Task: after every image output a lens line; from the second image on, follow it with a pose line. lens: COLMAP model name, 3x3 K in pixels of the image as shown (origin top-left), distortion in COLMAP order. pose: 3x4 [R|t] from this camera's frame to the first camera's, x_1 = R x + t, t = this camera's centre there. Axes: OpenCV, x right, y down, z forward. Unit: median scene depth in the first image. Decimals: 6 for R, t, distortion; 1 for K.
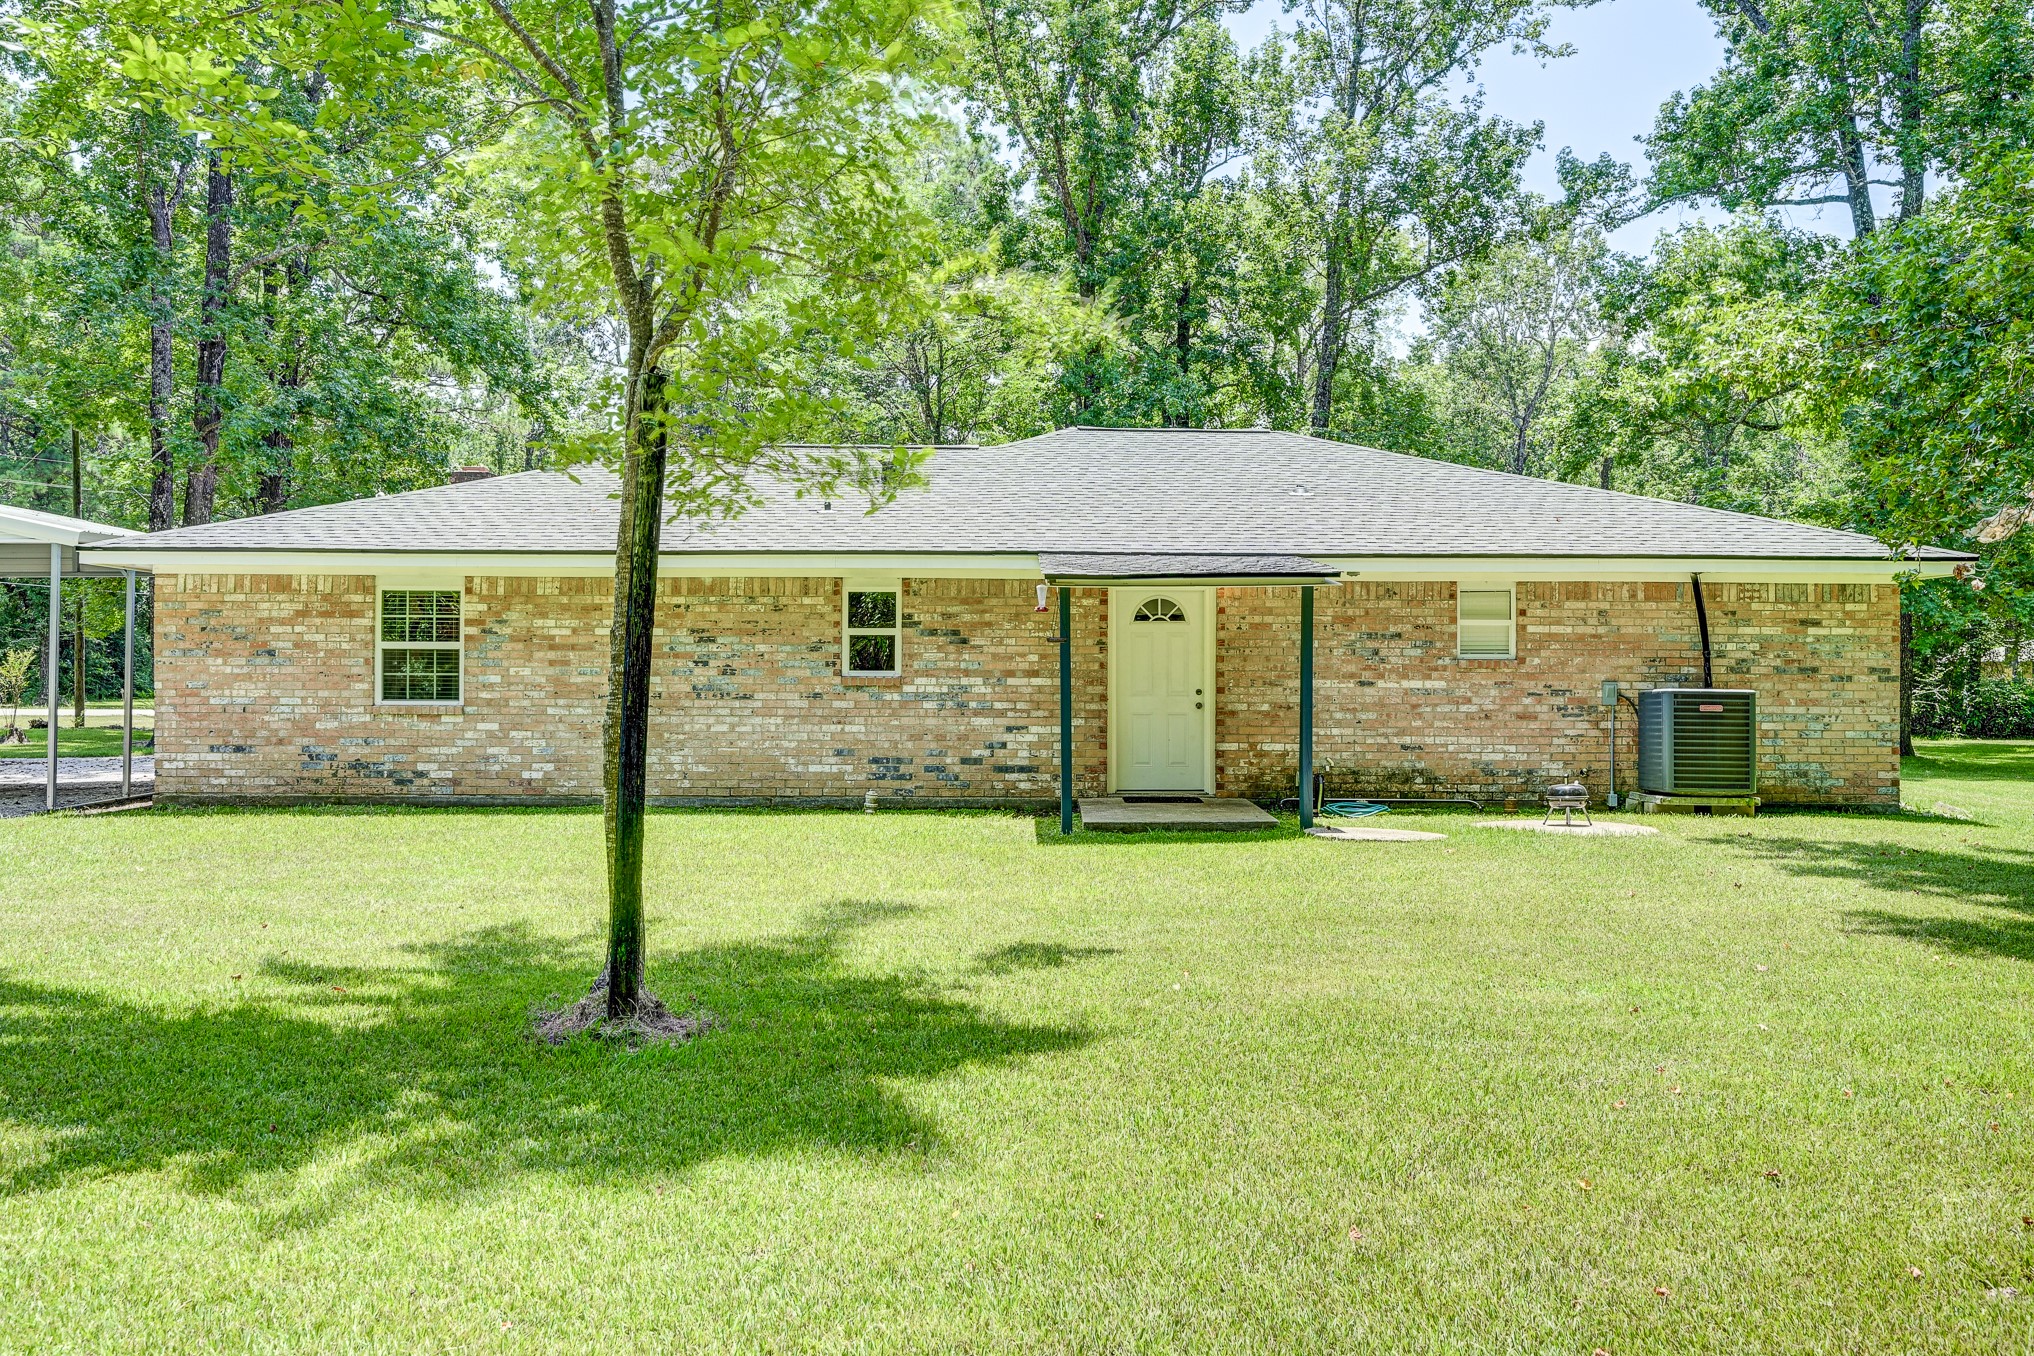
lens RADIAL K [[1735.9, 0, 1011.8], [0, 1735.9, 664.9], [0, 0, 1]] dist [-0.005874, -0.001873]
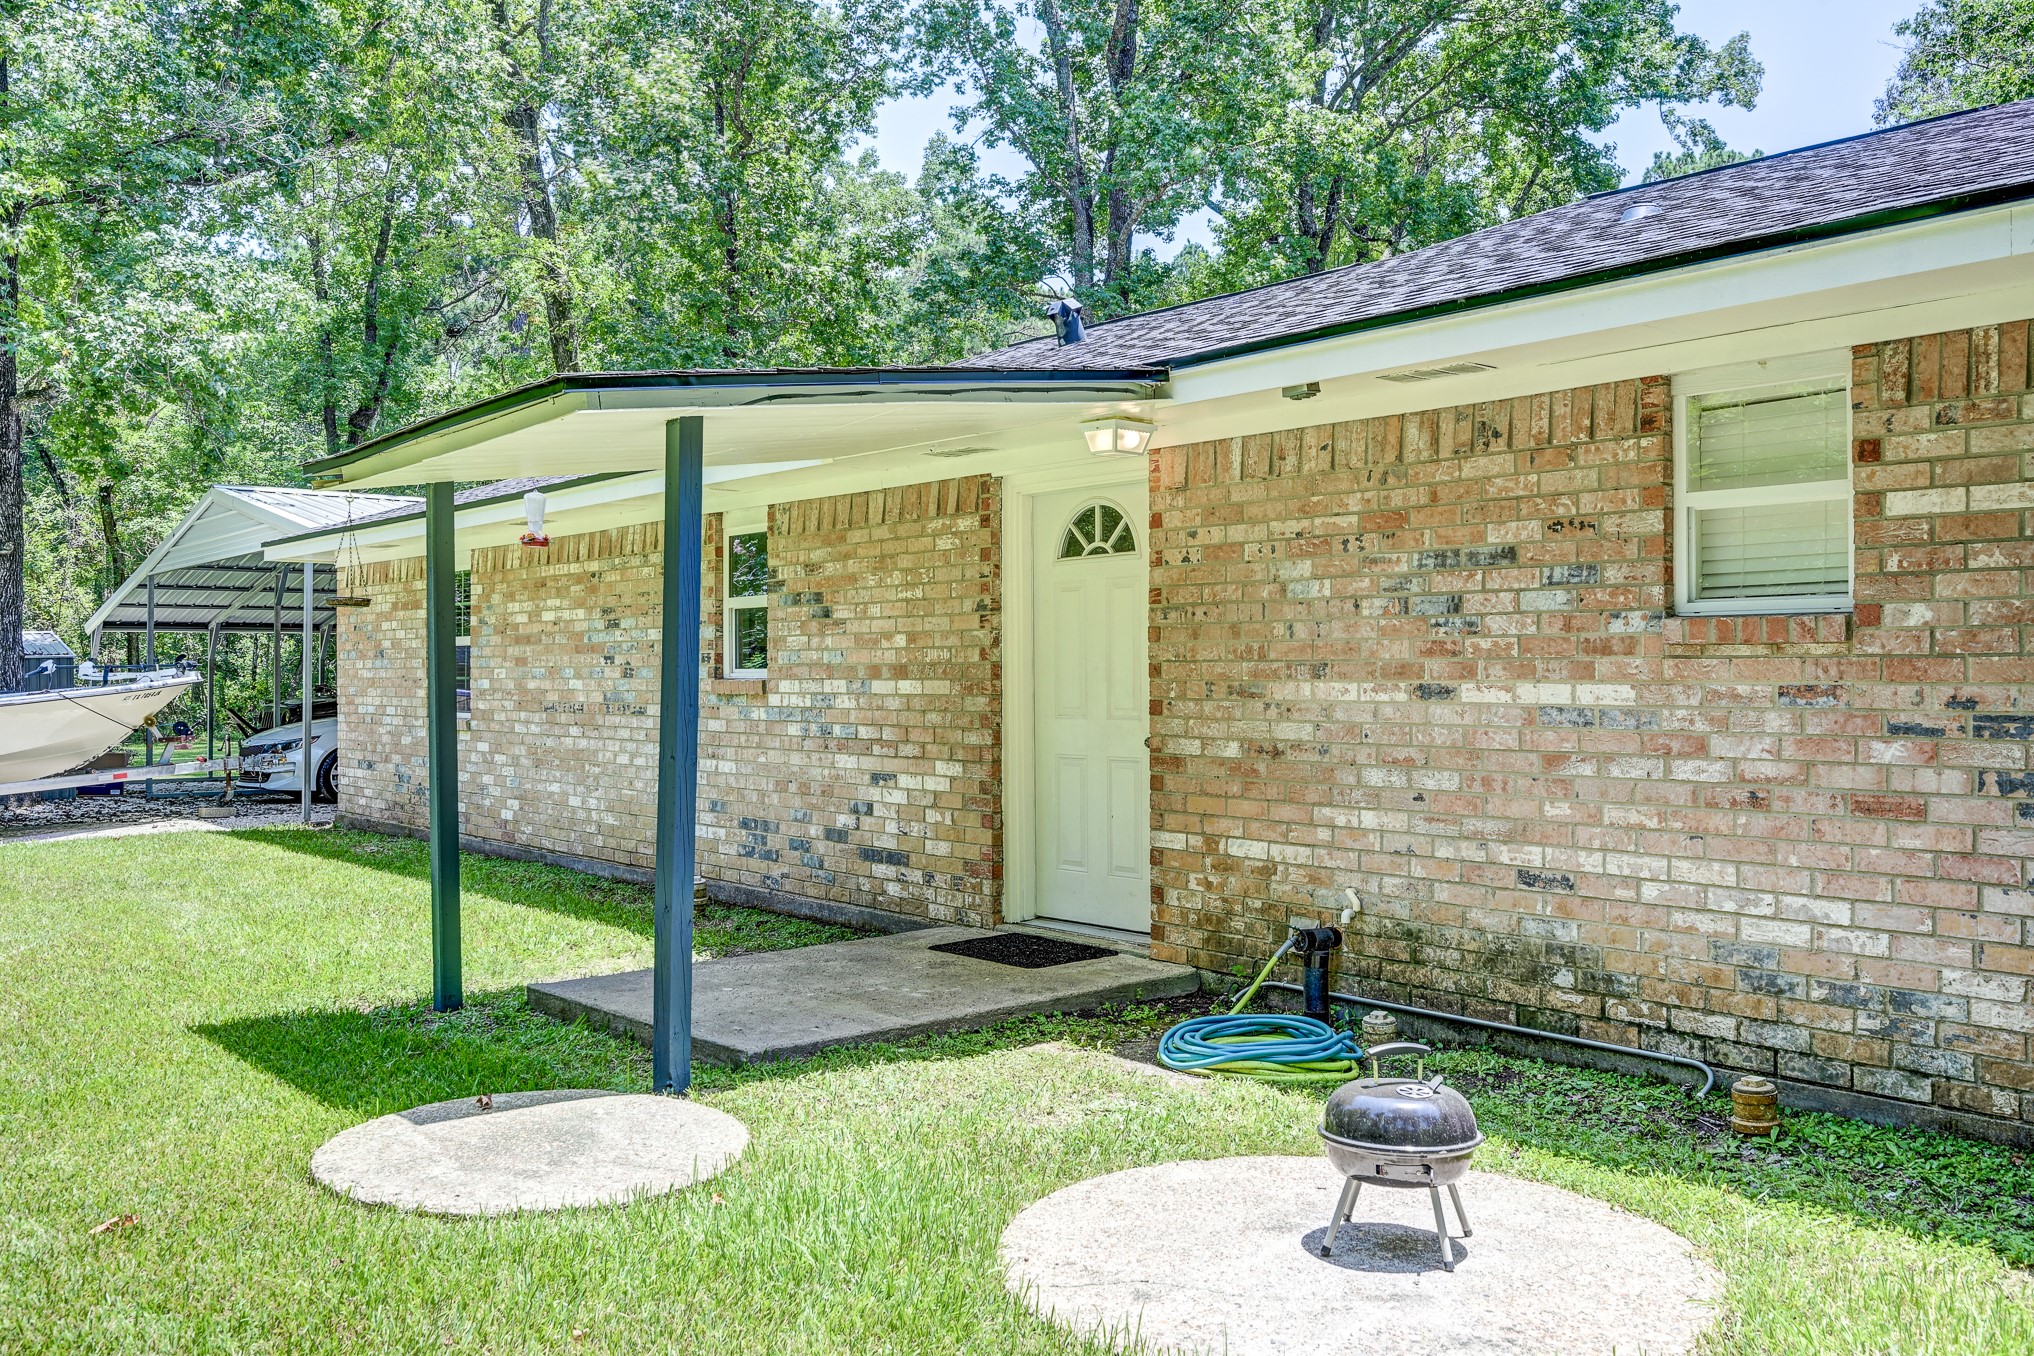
lens RADIAL K [[1735.9, 0, 1015.5], [0, 1735.9, 662.4], [0, 0, 1]] dist [-0.005874, -0.001873]
pose [[0.630323, -0.011591, -0.776247, 0.430095], [0.009889, 0.999927, -0.006901, 0.006197], [0.776270, -0.003327, 0.630392, 0.704238]]
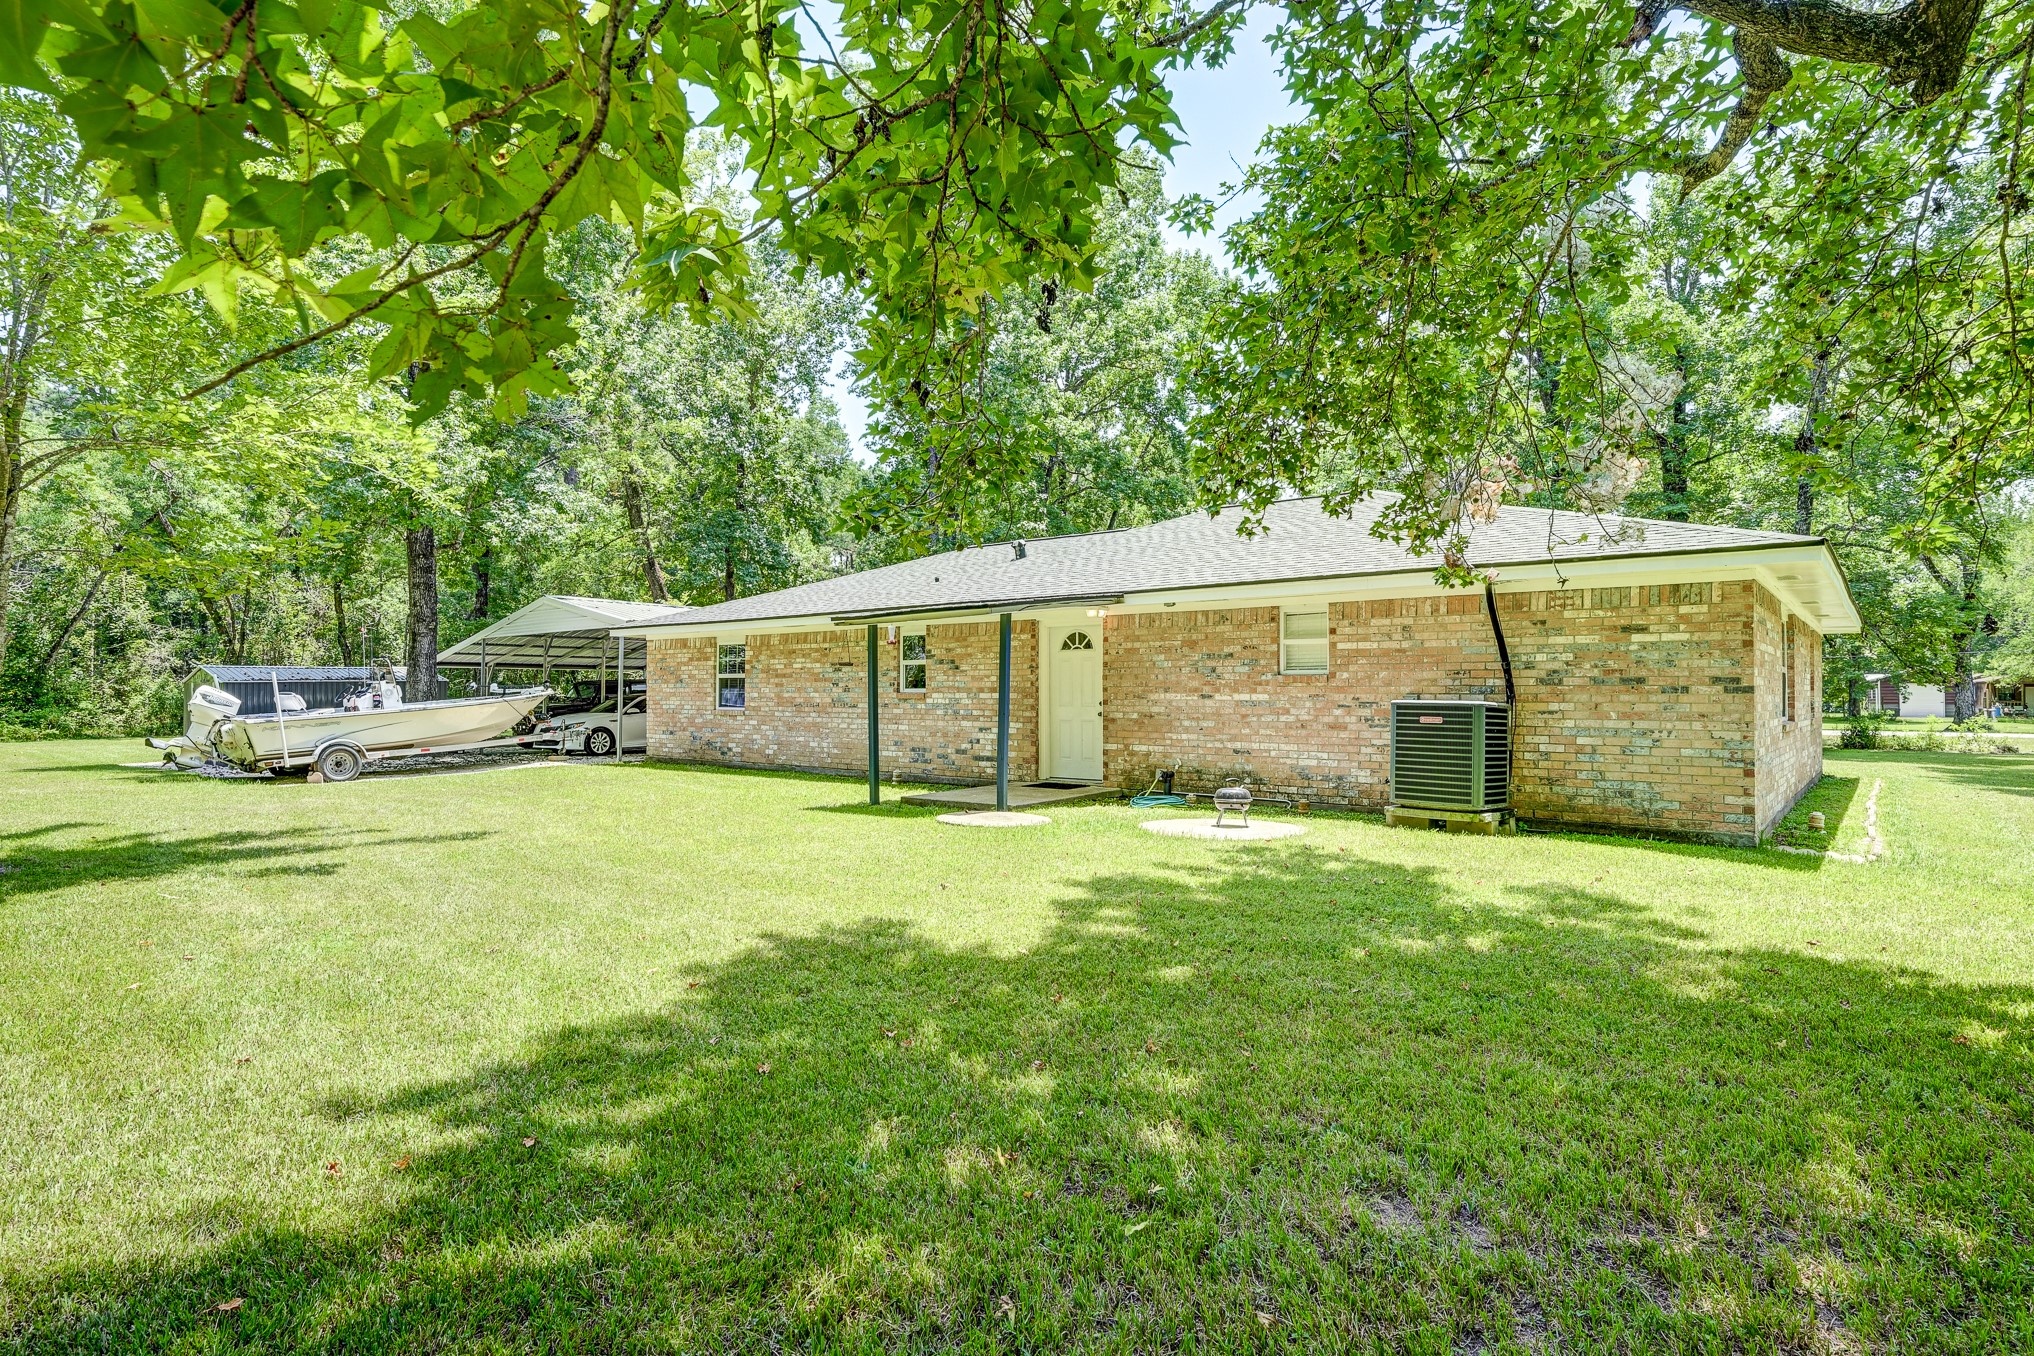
lens RADIAL K [[1056.1, 0, 1017.4], [0, 1056.1, 678.7], [0, 0, 1]] dist [-0.007025, 0.001089]
pose [[0.770171, -0.012680, -0.637712, 0.564319], [0.004353, 0.999884, -0.014623, 0.008599], [0.637823, 0.008486, 0.770136, 0.363068]]
